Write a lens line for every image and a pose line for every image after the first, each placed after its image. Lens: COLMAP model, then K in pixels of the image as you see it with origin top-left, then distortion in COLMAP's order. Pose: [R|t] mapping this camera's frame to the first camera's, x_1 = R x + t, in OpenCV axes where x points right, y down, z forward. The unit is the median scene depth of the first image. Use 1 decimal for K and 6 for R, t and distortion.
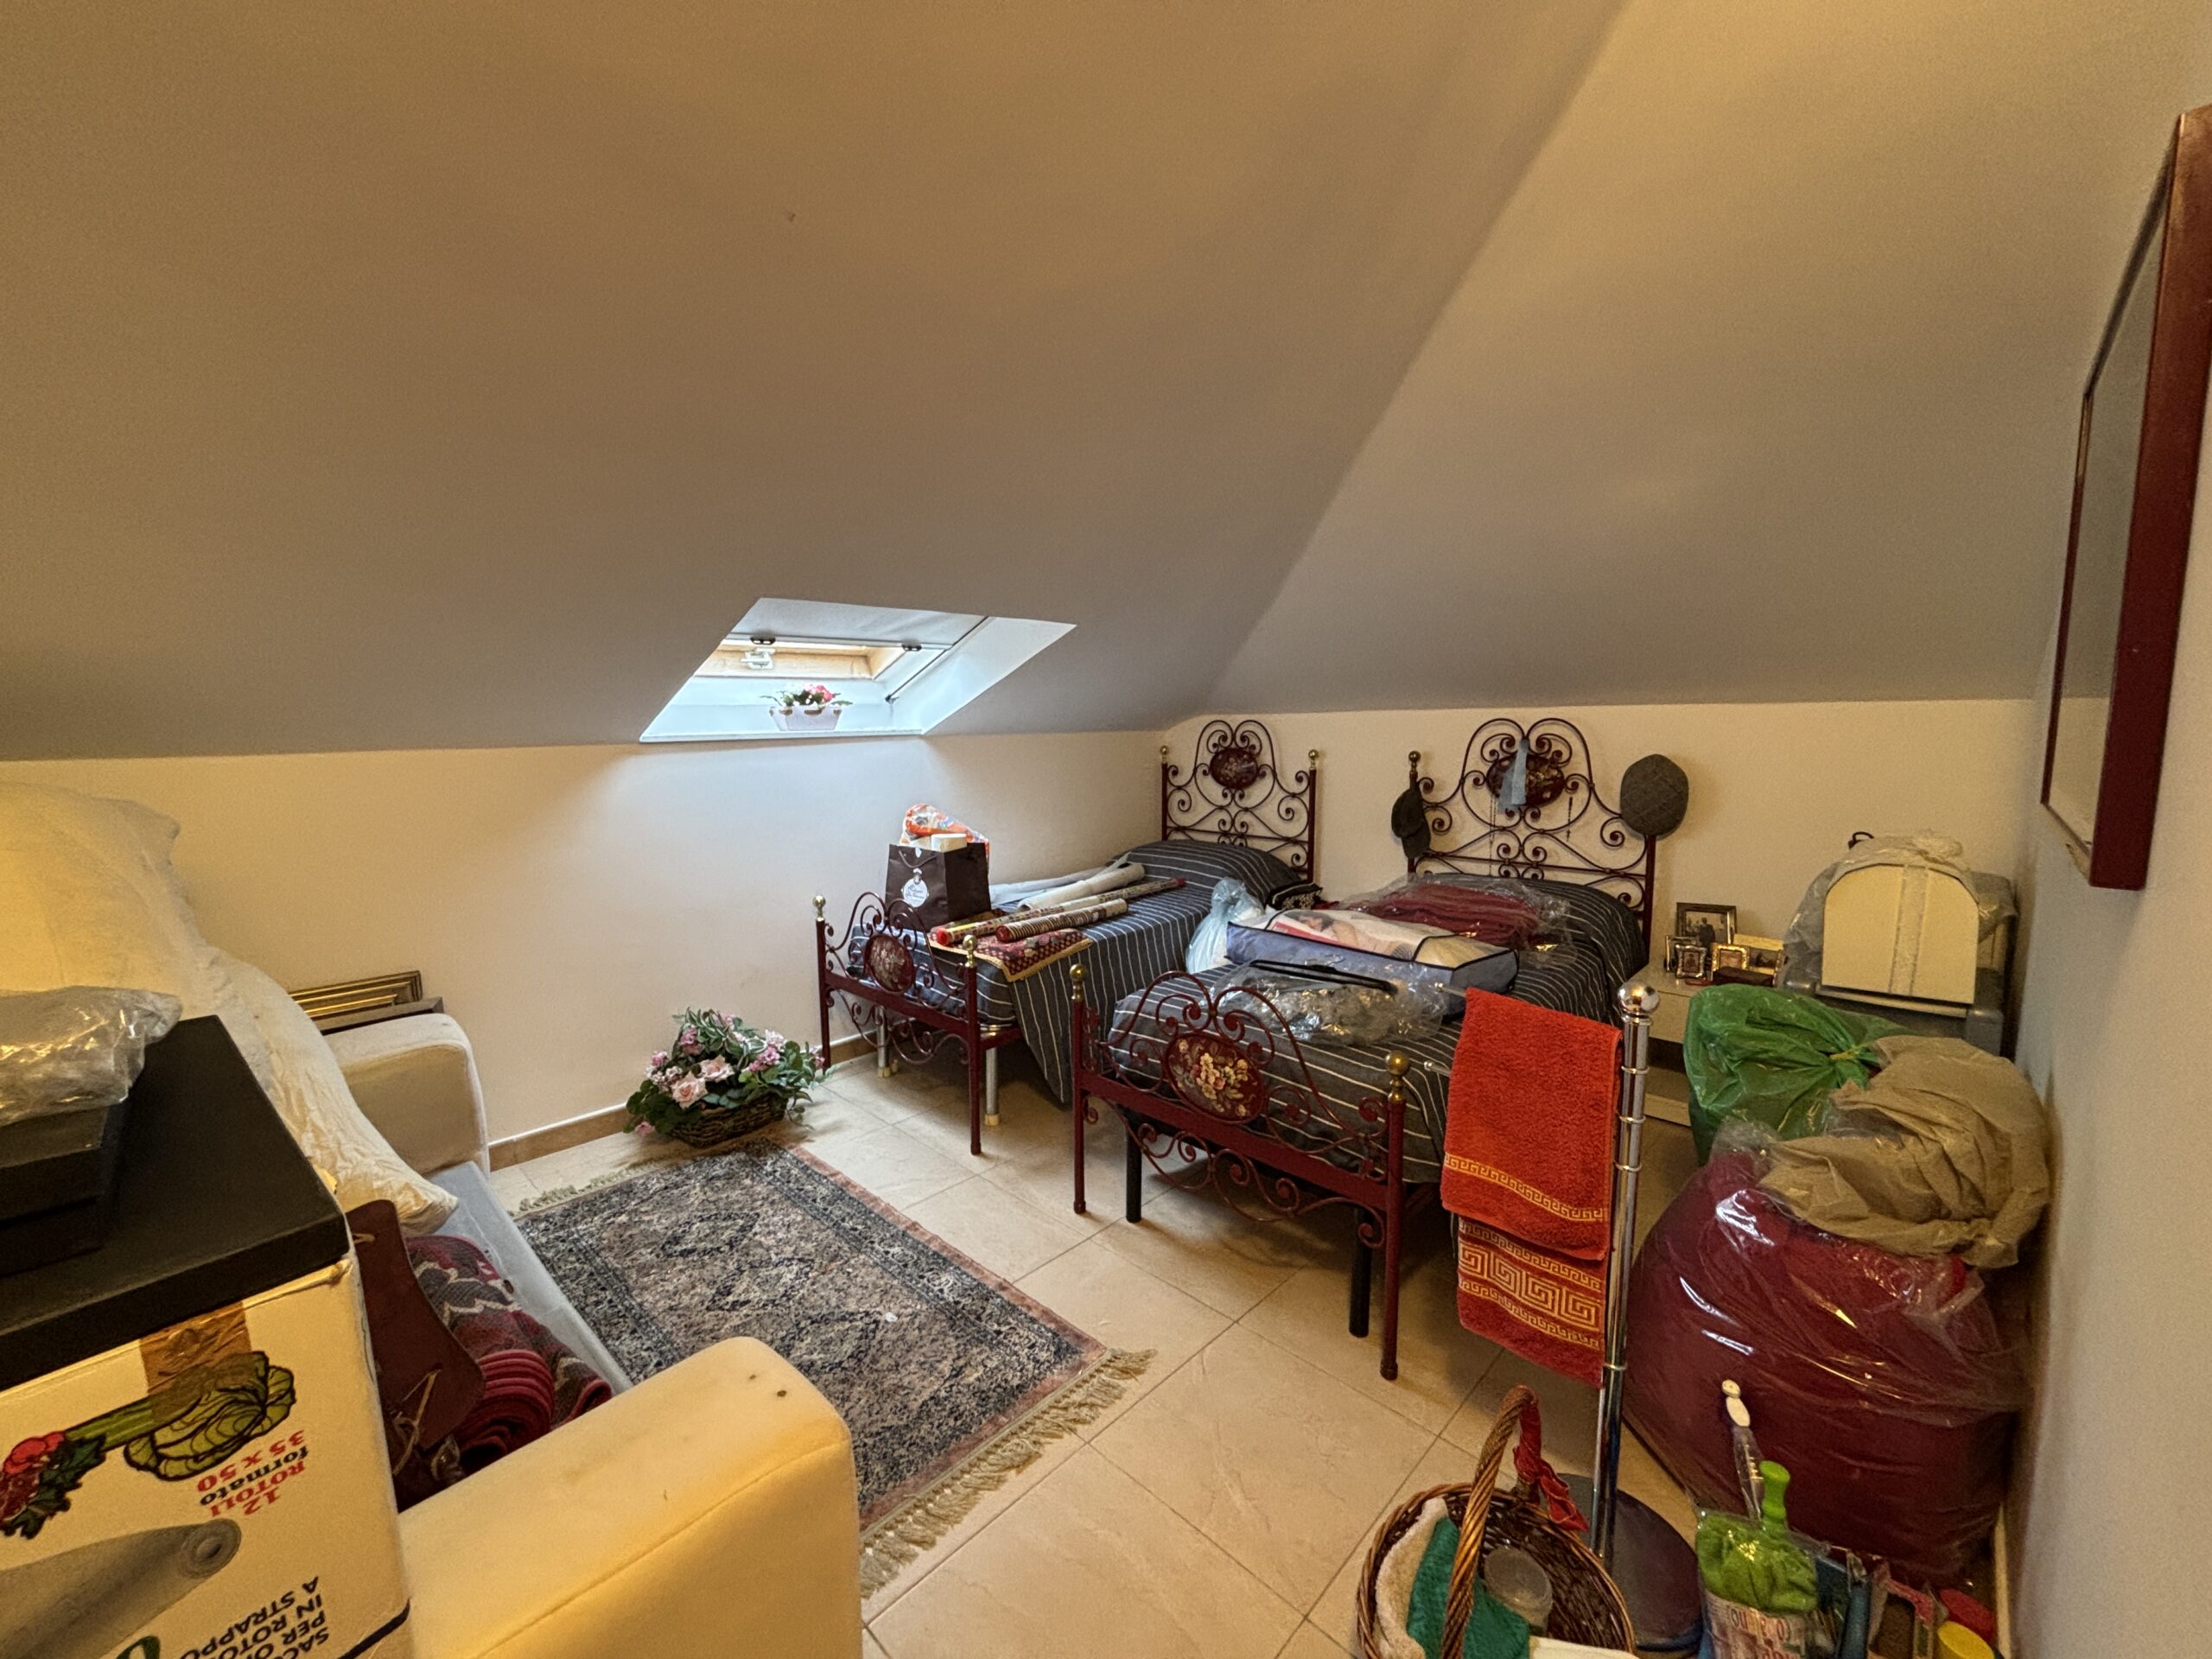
lens RADIAL K [[891.9, 0, 1106.3], [0, 891.9, 822.3], [0, 0, 1]] dist [0.002364, -0.001237]
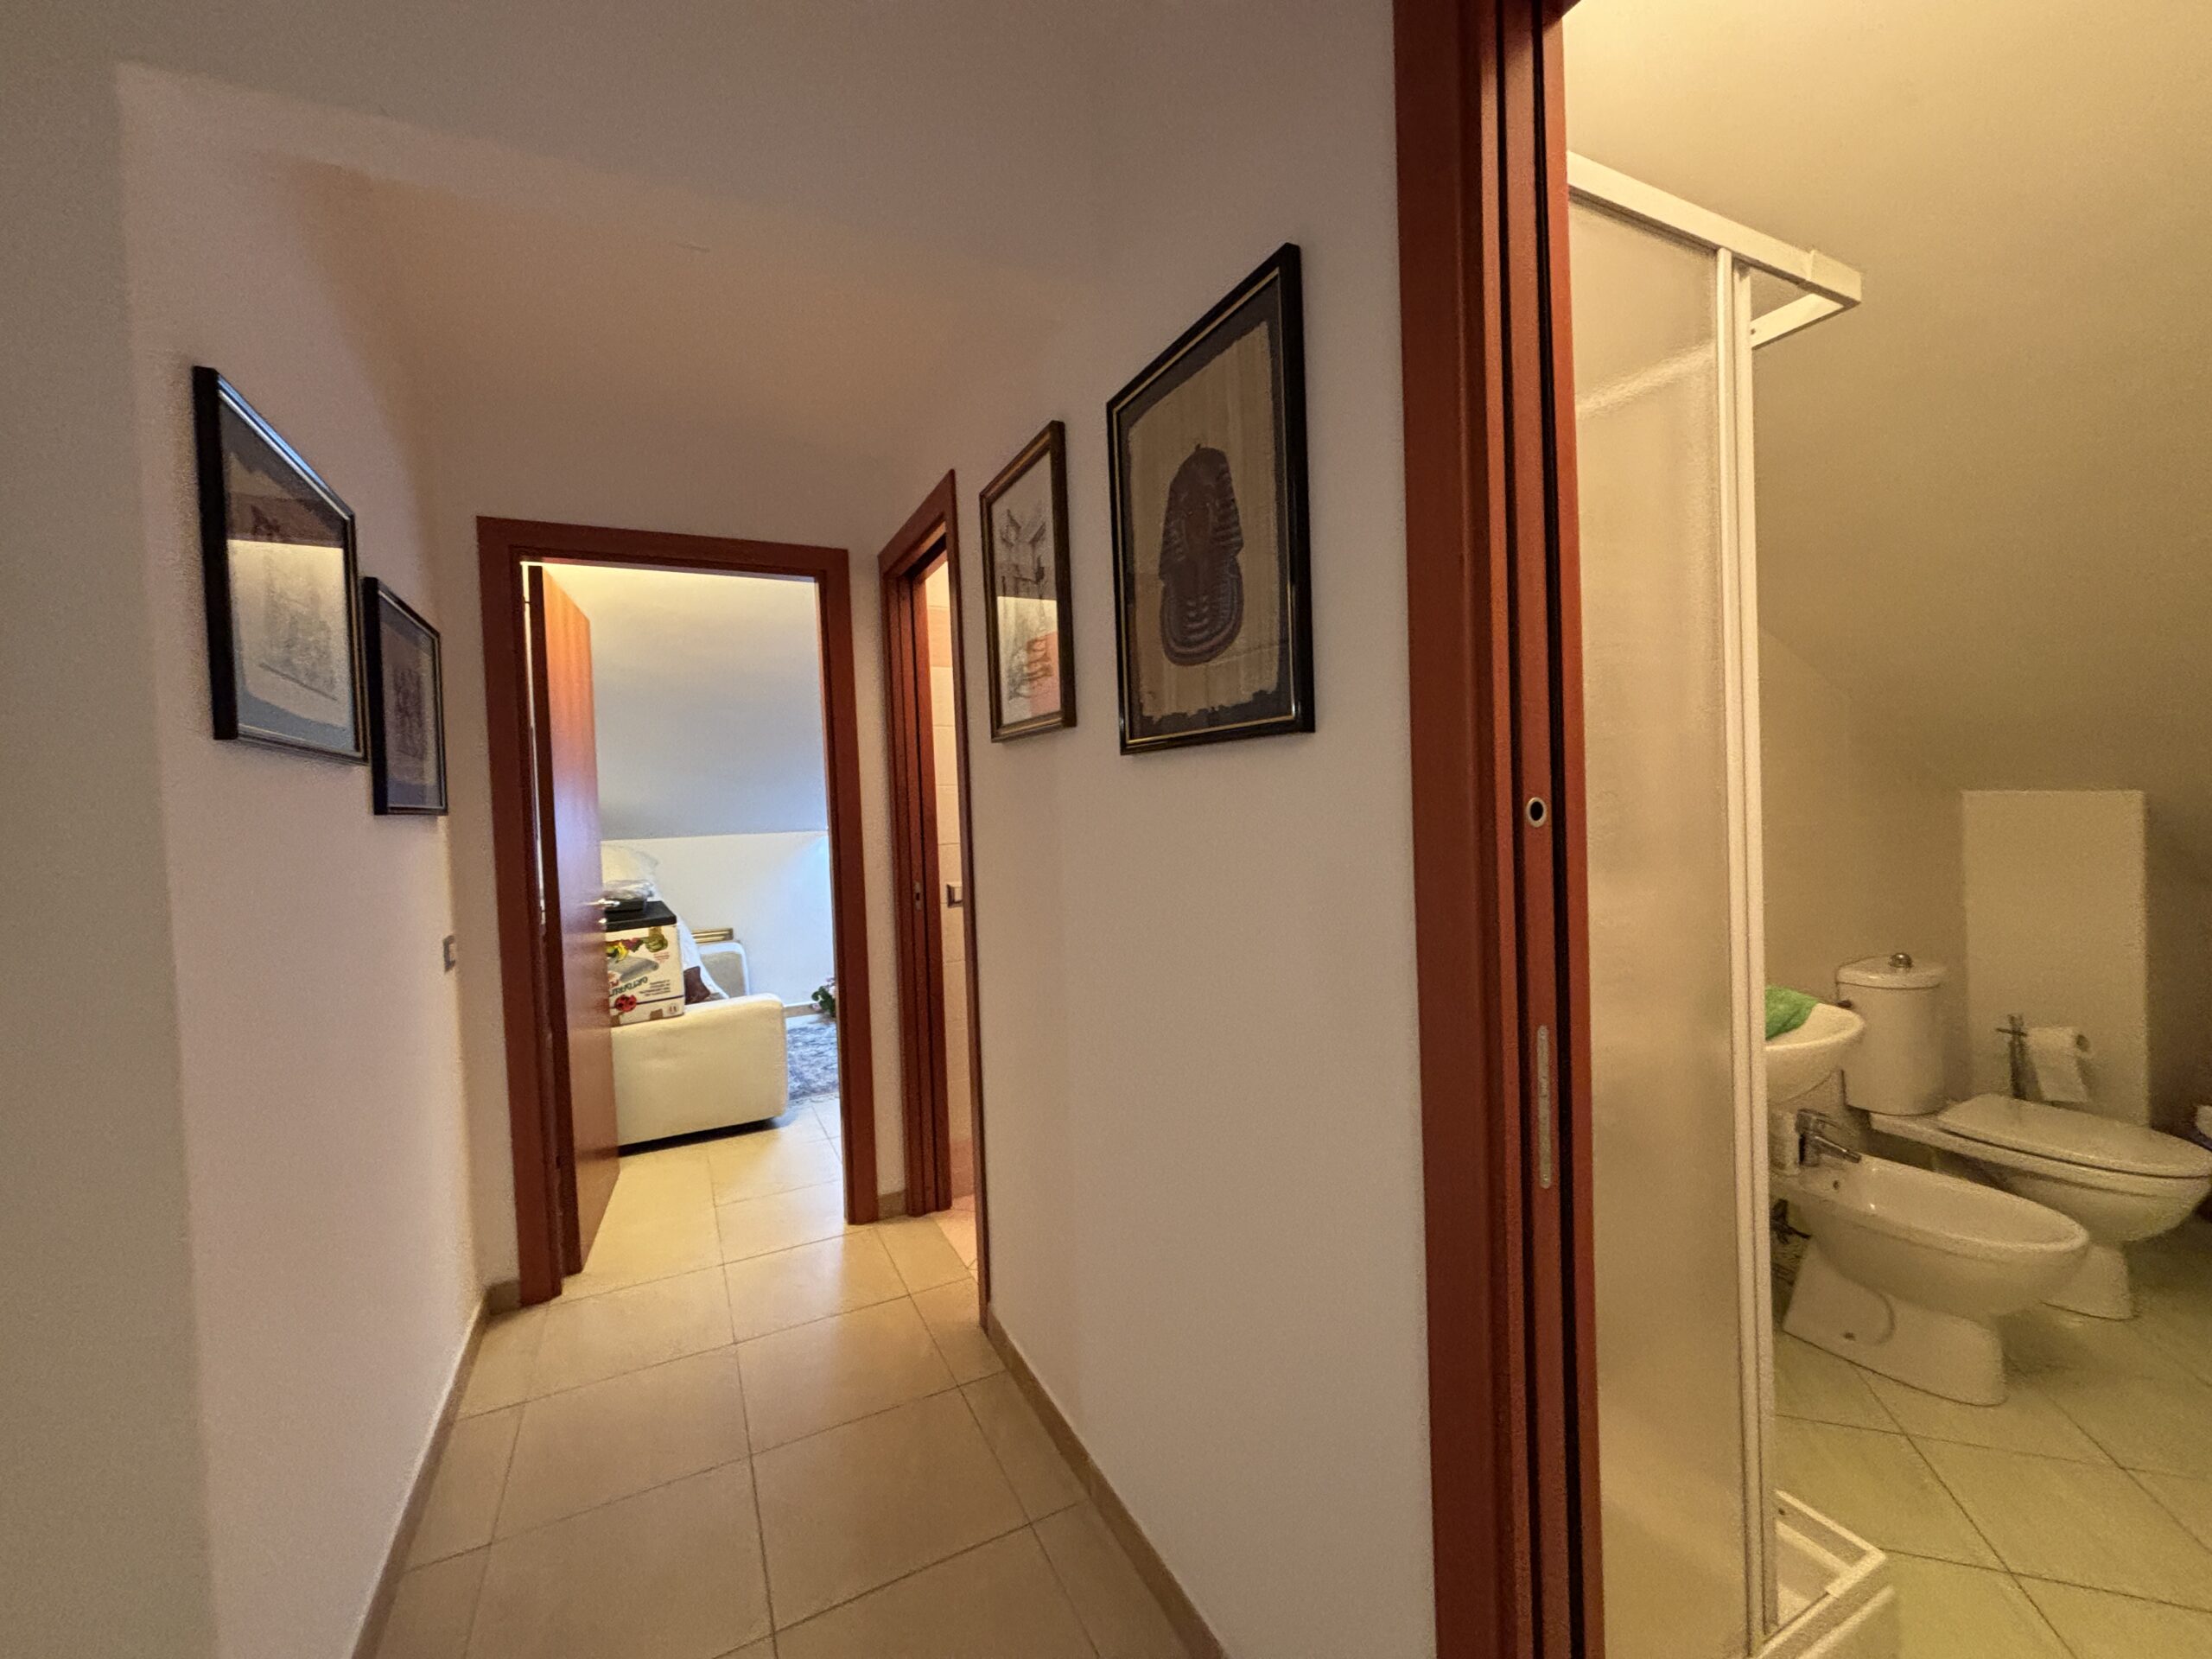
lens RADIAL K [[891.9, 0, 1095.8], [0, 891.9, 823.2], [0, 0, 1]] dist [0.002364, -0.001237]
pose [[0.938210, -0.020773, -0.345441, 3.763731], [-0.011631, 0.995740, -0.091469, 0.369738], [0.345870, 0.089835, 0.933972, -3.561960]]
